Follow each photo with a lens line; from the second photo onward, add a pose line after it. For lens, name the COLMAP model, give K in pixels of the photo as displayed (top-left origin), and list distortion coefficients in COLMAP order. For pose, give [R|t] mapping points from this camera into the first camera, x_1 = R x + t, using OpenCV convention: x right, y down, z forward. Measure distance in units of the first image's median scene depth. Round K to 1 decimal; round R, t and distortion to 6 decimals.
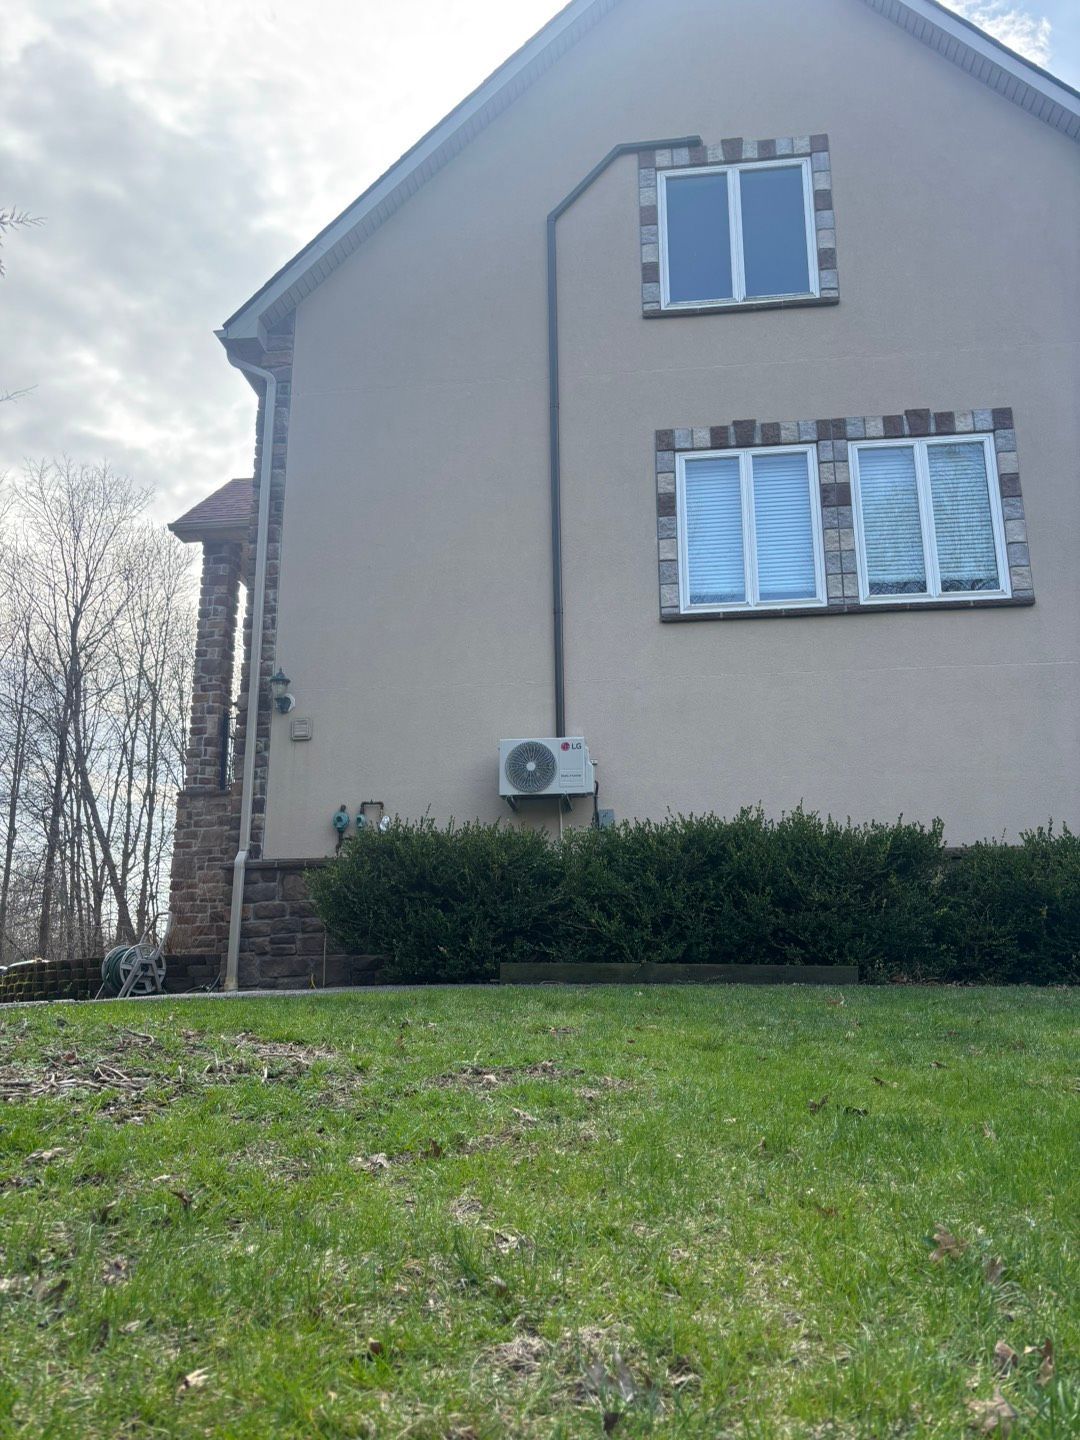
lens RADIAL K [[1091.4, 0, 540.0], [0, 1091.4, 720.0], [0, 0, 1]] dist [0.012000, -0.009621]
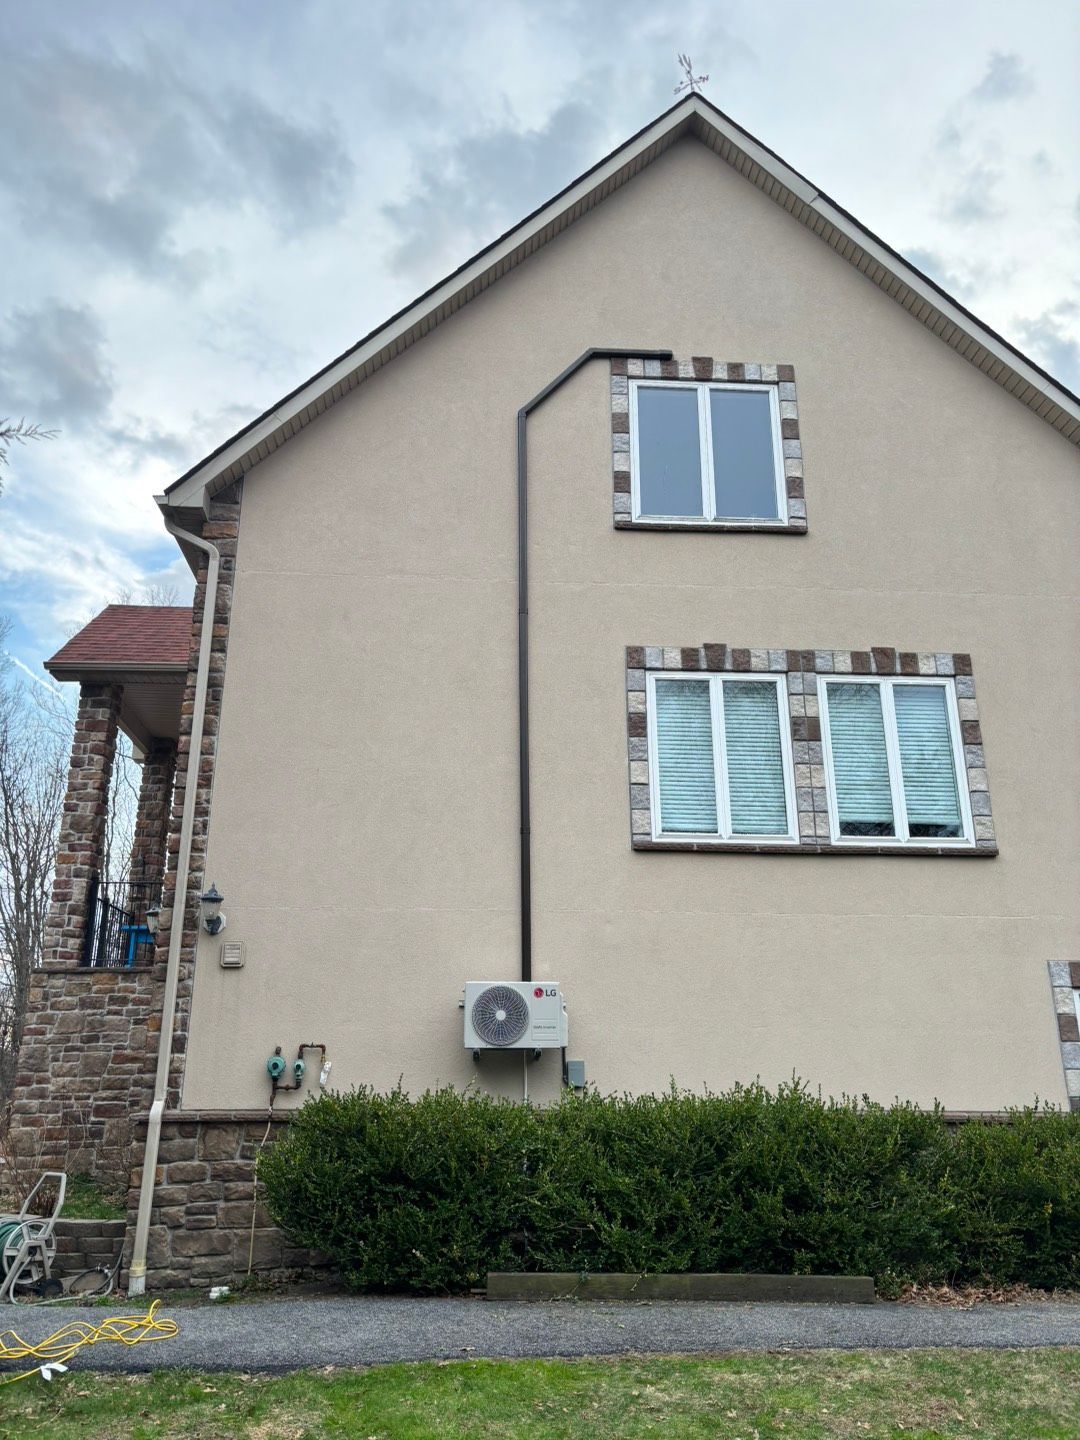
lens RADIAL K [[1073.0, 0, 513.5], [0, 1073.0, 708.8], [0, 0, 1]] dist [0.031224, -0.027324]
pose [[0.984178, 0.062707, 0.165714, -0.152305], [-0.050100, 0.995600, -0.079193, -0.132886], [-0.169951, 0.069637, 0.982989, 0.085359]]
